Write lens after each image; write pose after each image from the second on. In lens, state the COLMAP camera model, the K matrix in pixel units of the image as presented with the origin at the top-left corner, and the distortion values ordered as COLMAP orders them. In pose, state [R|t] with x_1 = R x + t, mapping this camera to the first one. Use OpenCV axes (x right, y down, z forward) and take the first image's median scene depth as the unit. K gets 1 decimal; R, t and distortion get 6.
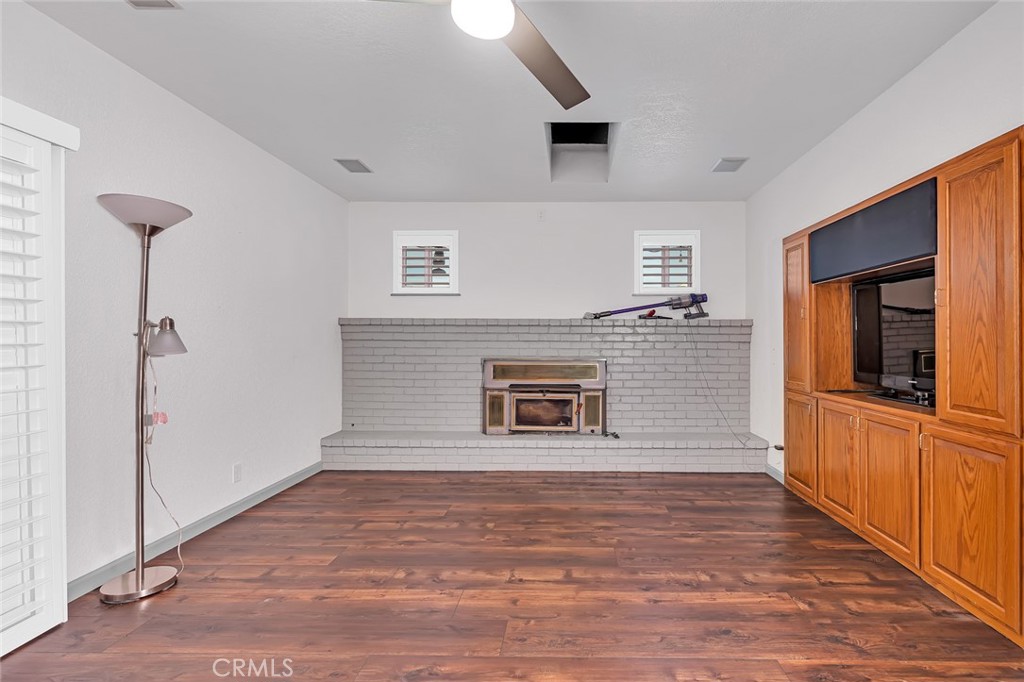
lens RADIAL K [[427.4, 0, 513.0], [0, 427.4, 347.7], [0, 0, 1]] dist [-0.000762, 0.000226]
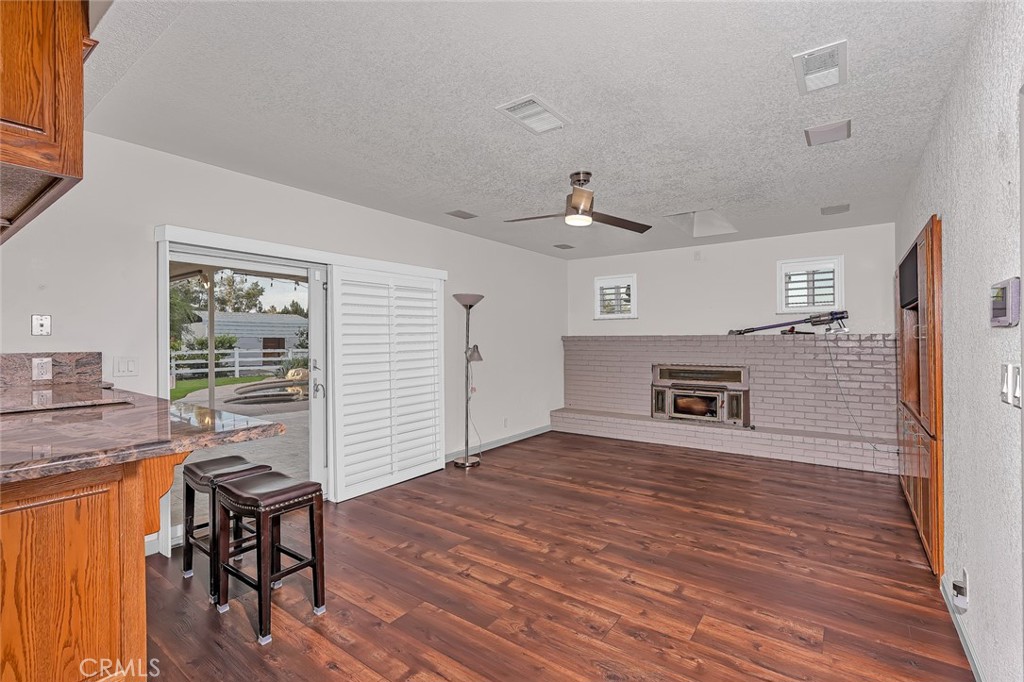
lens RADIAL K [[466.2, 0, 520.3], [0, 466.2, 336.3], [0, 0, 1]] dist [-0.001570, 0.000350]
pose [[0.824970, -0.009152, -0.565103, 0.442967], [0.004012, 0.999939, -0.010337, -0.051377], [0.565163, 0.006261, 0.824956, -0.510831]]
